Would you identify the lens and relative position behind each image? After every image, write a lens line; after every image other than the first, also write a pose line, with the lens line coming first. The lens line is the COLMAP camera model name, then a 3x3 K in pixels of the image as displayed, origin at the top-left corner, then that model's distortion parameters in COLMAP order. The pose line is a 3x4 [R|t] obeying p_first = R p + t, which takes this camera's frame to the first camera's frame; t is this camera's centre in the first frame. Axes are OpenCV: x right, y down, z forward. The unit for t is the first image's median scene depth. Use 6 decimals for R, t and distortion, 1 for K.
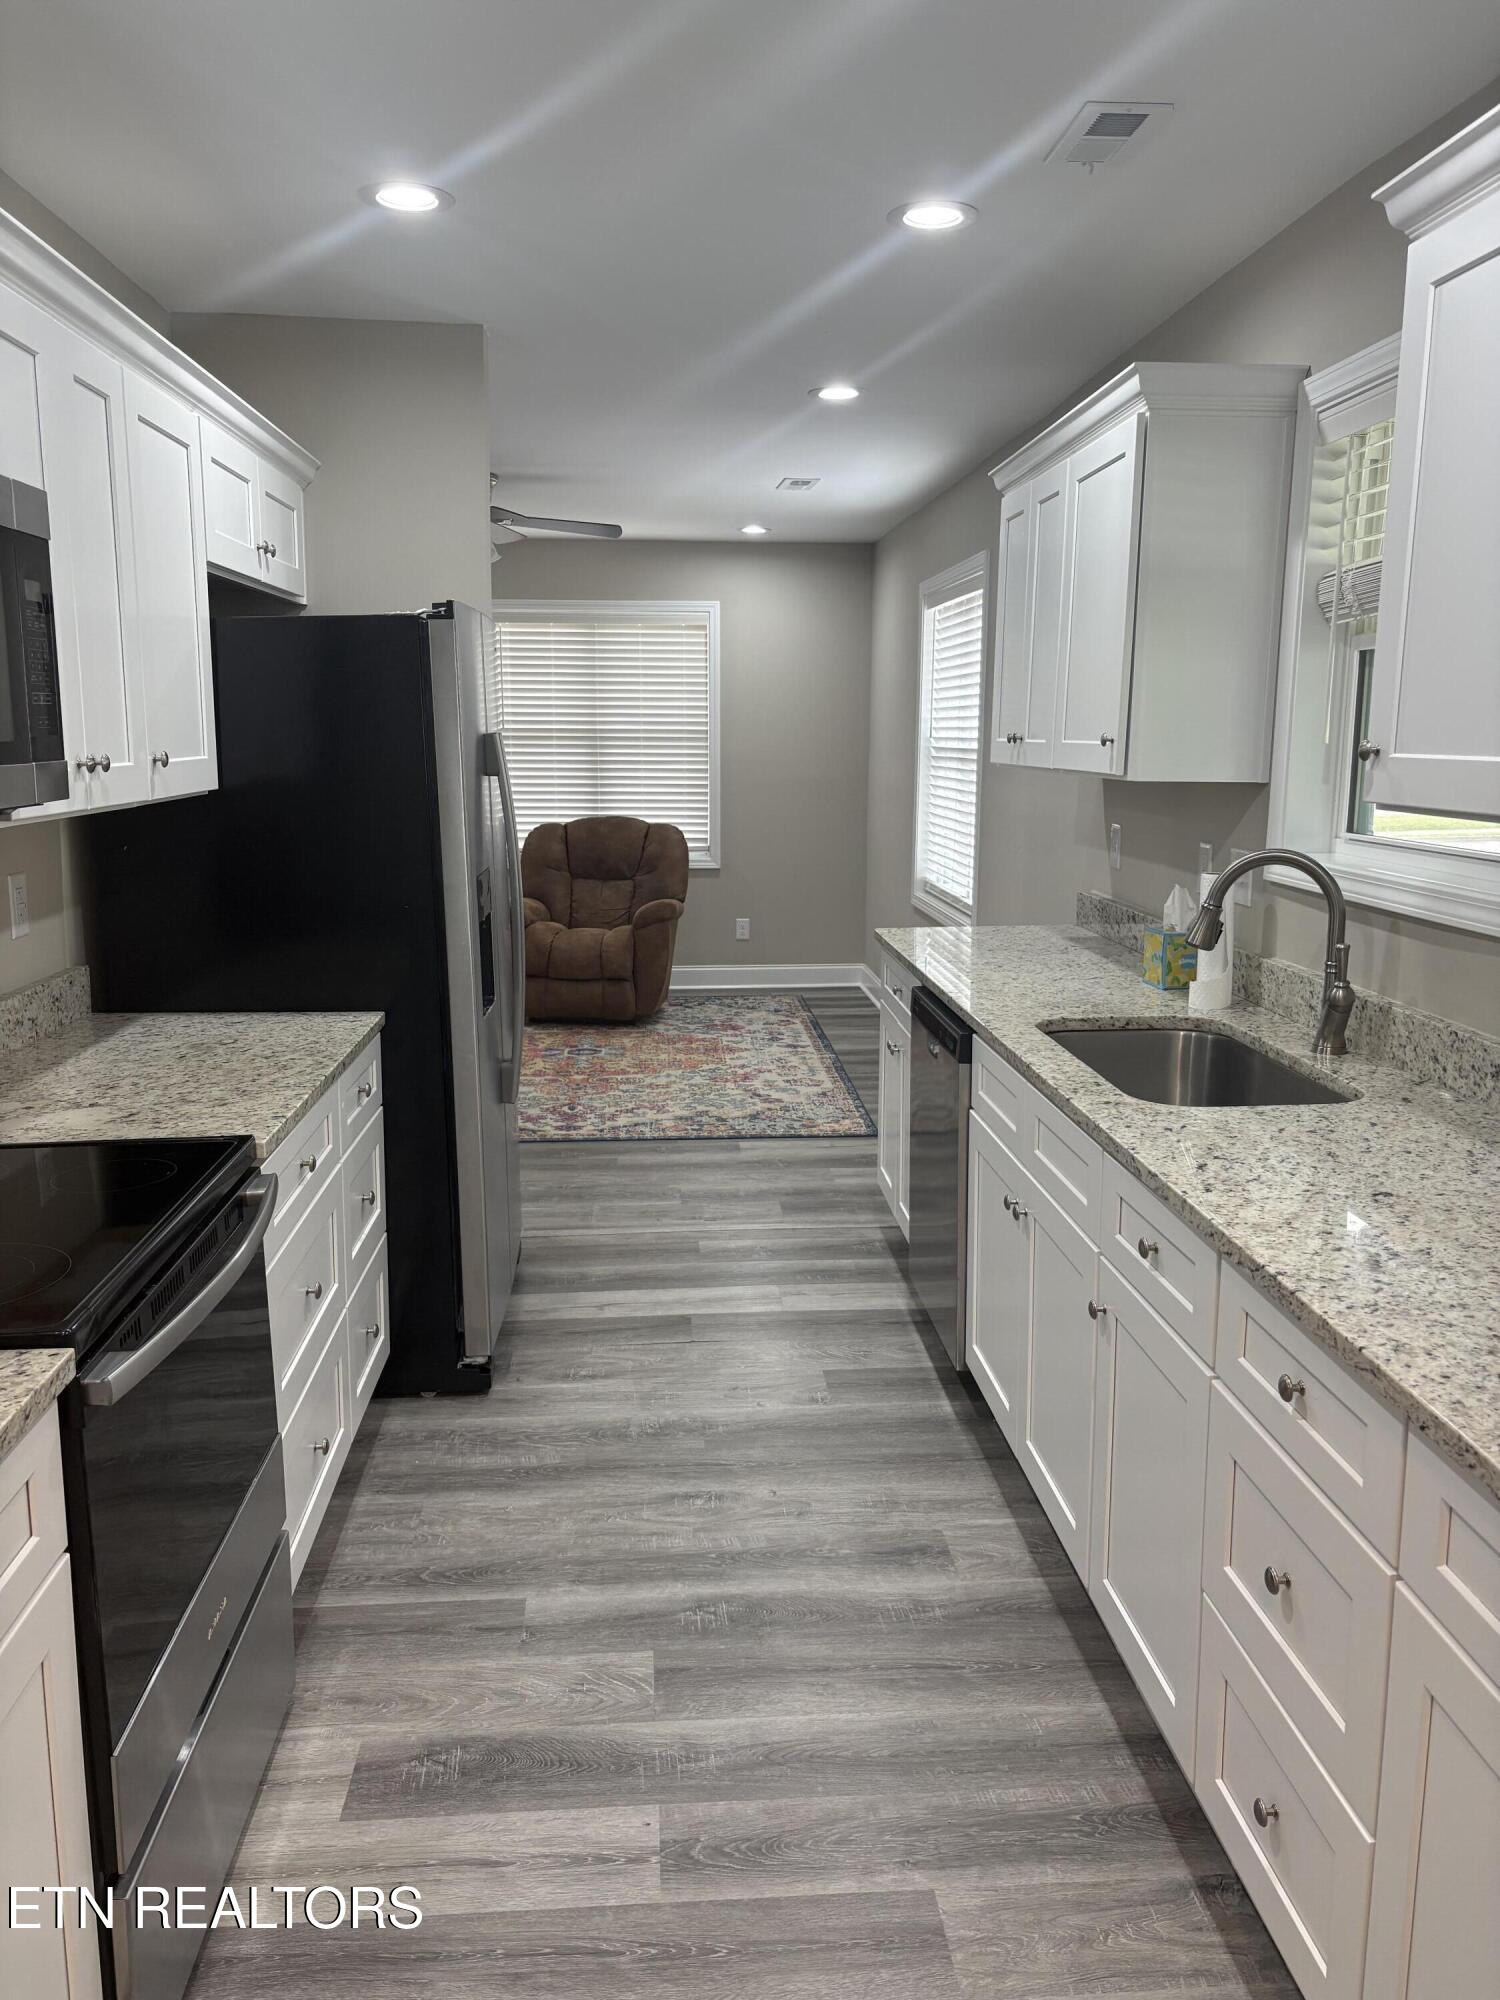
lens RADIAL K [[1513.0, 0, 750.0], [0, 1513.0, 1000.0], [0, 0, 1]] dist [0.018927, -0.001527]
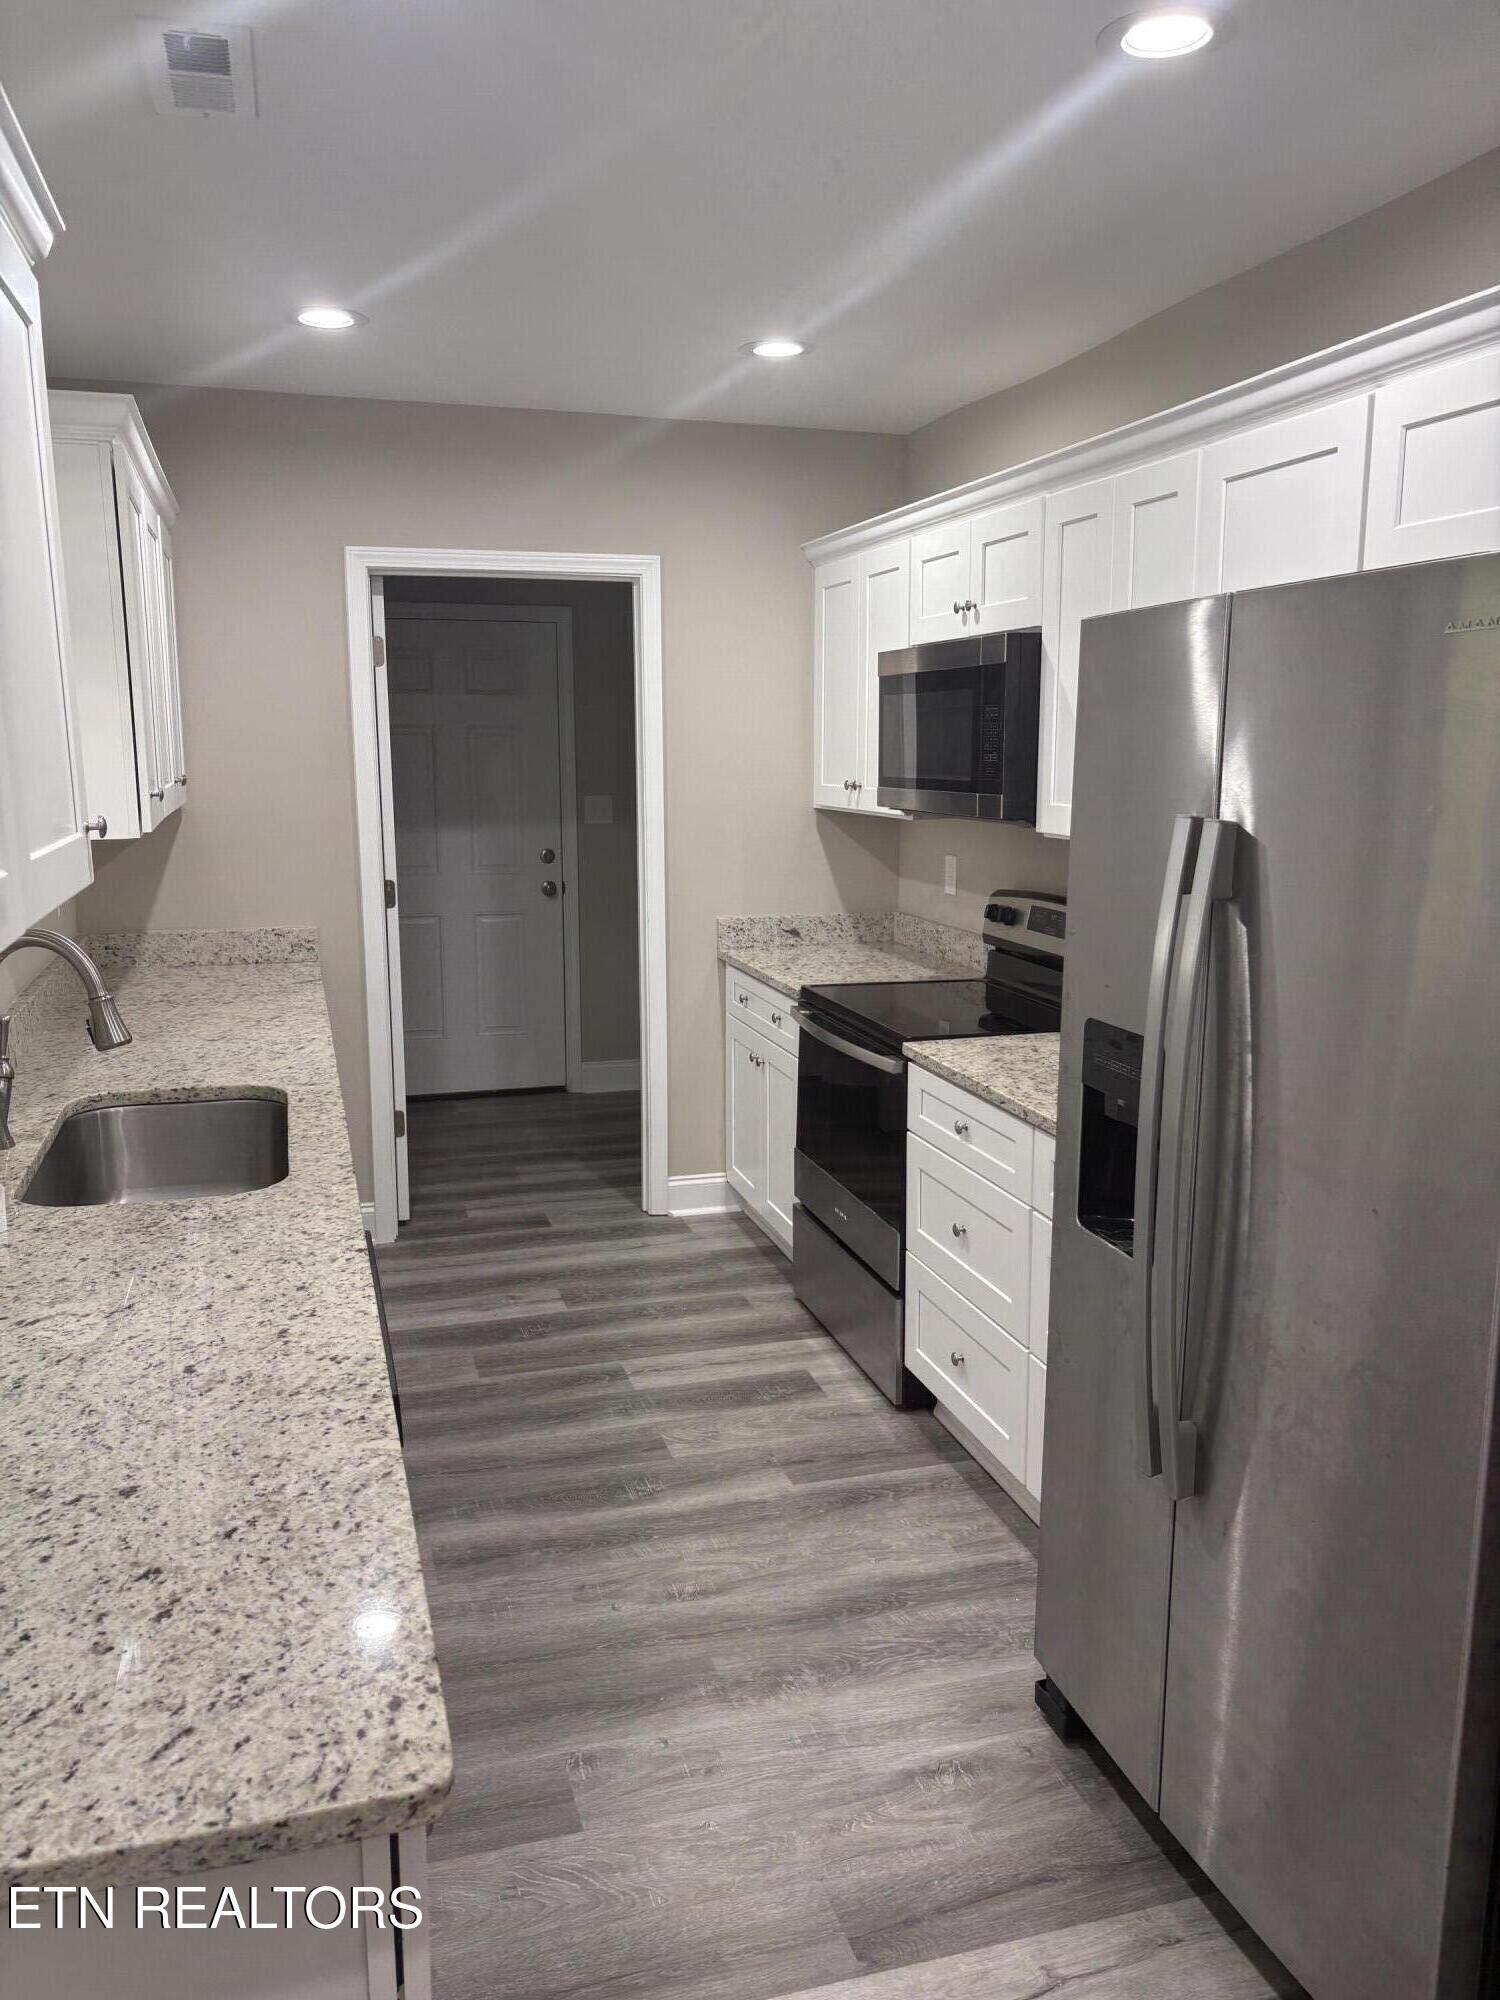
lens RADIAL K [[1513.0, 0, 750.0], [0, 1513.0, 1000.0], [0, 0, 1]] dist [0.018927, -0.001527]
pose [[-0.974331, 0.040289, -0.221488, 0.138525], [-0.040385, 0.936614, 0.348028, -0.387662], [0.221470, 0.348039, -0.910944, 1.914771]]
